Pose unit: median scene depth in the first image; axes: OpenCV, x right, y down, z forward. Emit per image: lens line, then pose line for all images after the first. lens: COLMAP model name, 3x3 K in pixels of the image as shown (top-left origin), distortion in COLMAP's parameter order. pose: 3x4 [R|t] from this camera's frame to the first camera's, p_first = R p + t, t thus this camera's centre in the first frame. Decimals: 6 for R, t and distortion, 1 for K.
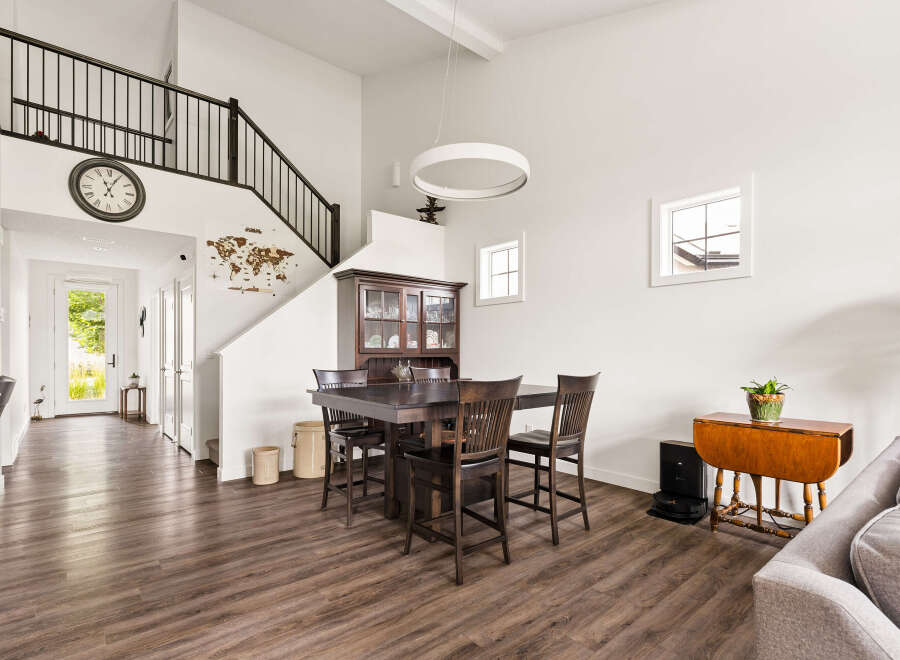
lens RADIAL K [[453.0, 0, 453.6], [0, 453.0, 353.3], [0, 0, 1]] dist [-0.007049, 0.003107]
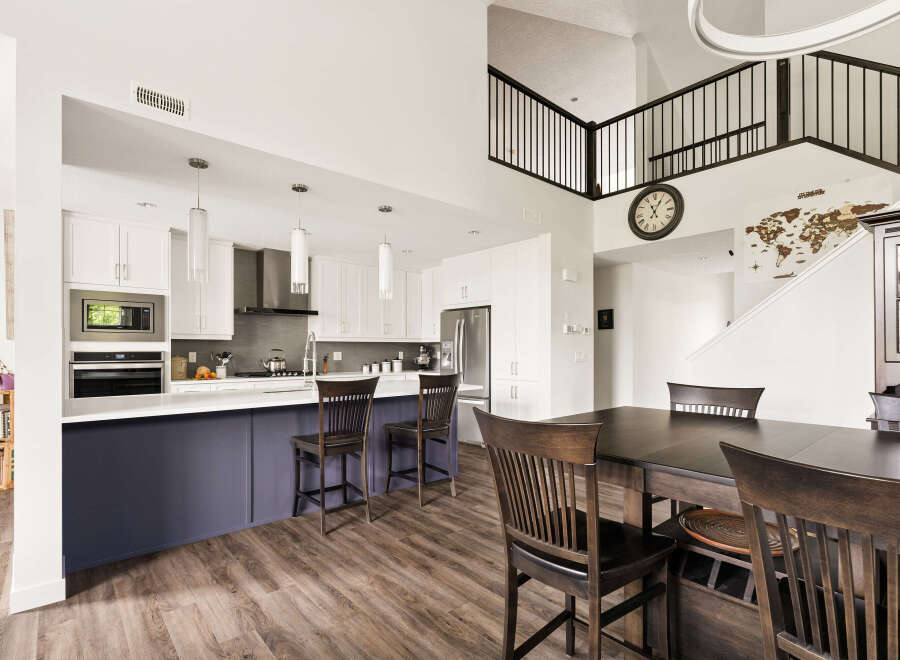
lens RADIAL K [[453.0, 0, 458.8], [0, 453.0, 350.8], [0, 0, 1]] dist [-0.007049, 0.003107]
pose [[0.014836, -0.001507, -0.999889, 0.307324], [0.001354, 0.999998, -0.001488, -0.012148], [0.999889, -0.001332, 0.014838, 0.424469]]
